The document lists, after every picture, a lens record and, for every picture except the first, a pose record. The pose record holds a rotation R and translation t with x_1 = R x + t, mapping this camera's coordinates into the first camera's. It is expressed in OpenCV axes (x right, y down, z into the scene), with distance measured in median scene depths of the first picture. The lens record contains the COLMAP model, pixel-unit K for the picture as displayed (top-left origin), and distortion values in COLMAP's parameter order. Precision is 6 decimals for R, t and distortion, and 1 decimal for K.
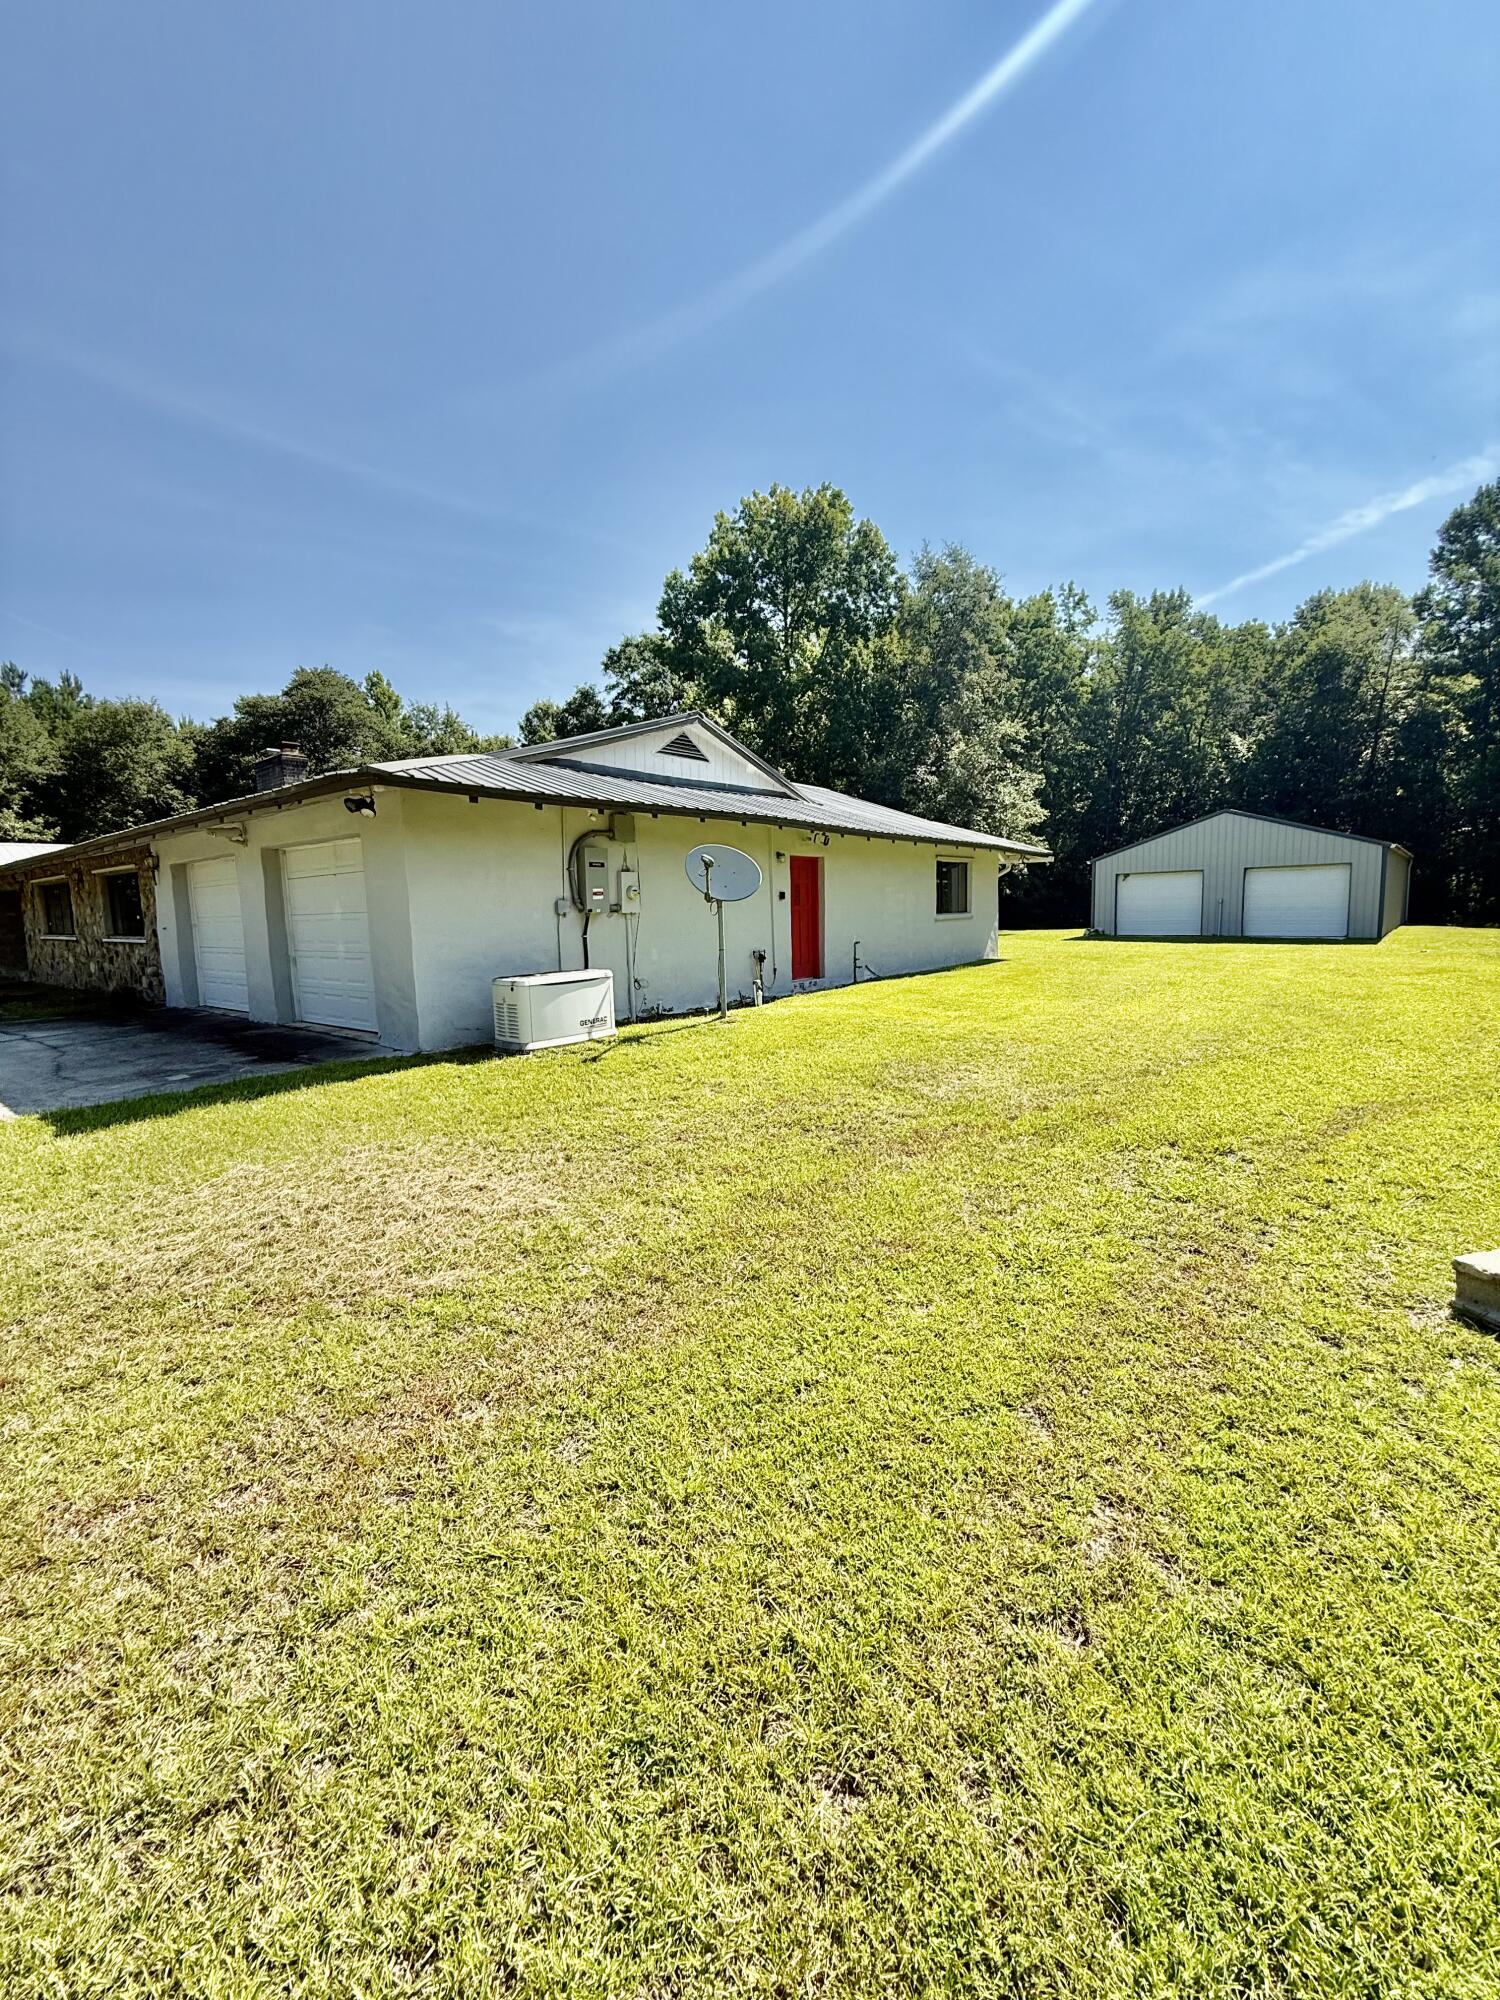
lens RADIAL K [[800.8, 0, 751.2], [0, 800.8, 993.2], [0, 0, 1]] dist [0.000967, -0.000278]
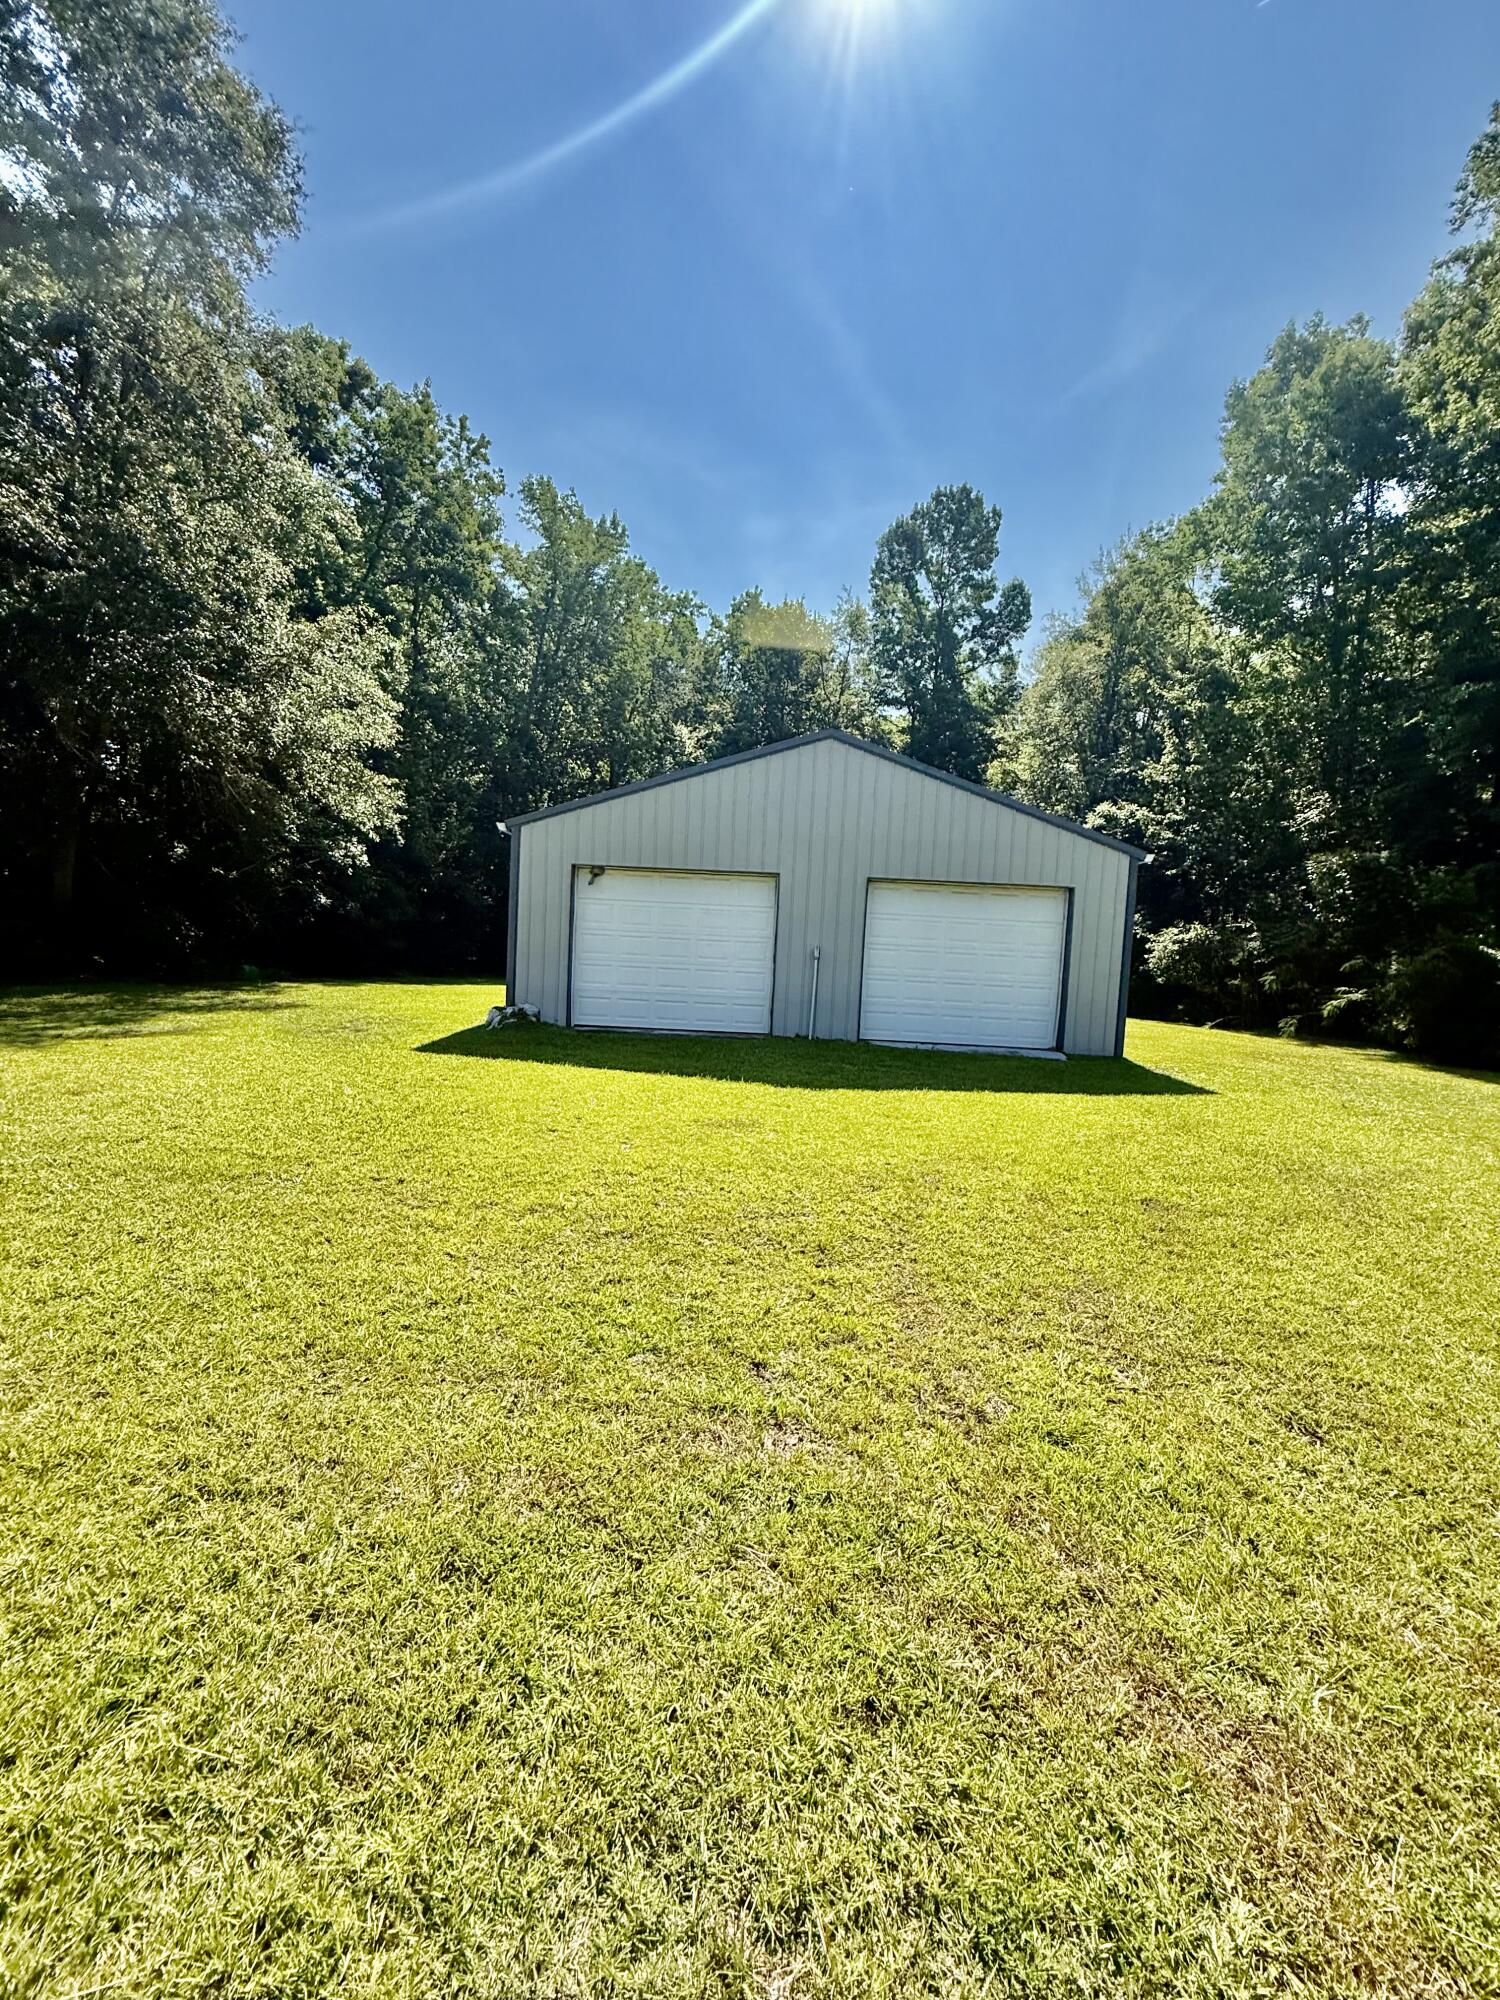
lens RADIAL K [[800.8, 0, 751.2], [0, 800.8, 993.2], [0, 0, 1]] dist [0.000967, -0.000278]
pose [[0.751701, 0.019643, 0.659211, 1.557127], [0.007285, 0.999248, -0.038082, -0.424138], [-0.659463, 0.033429, 0.750993, 3.775551]]
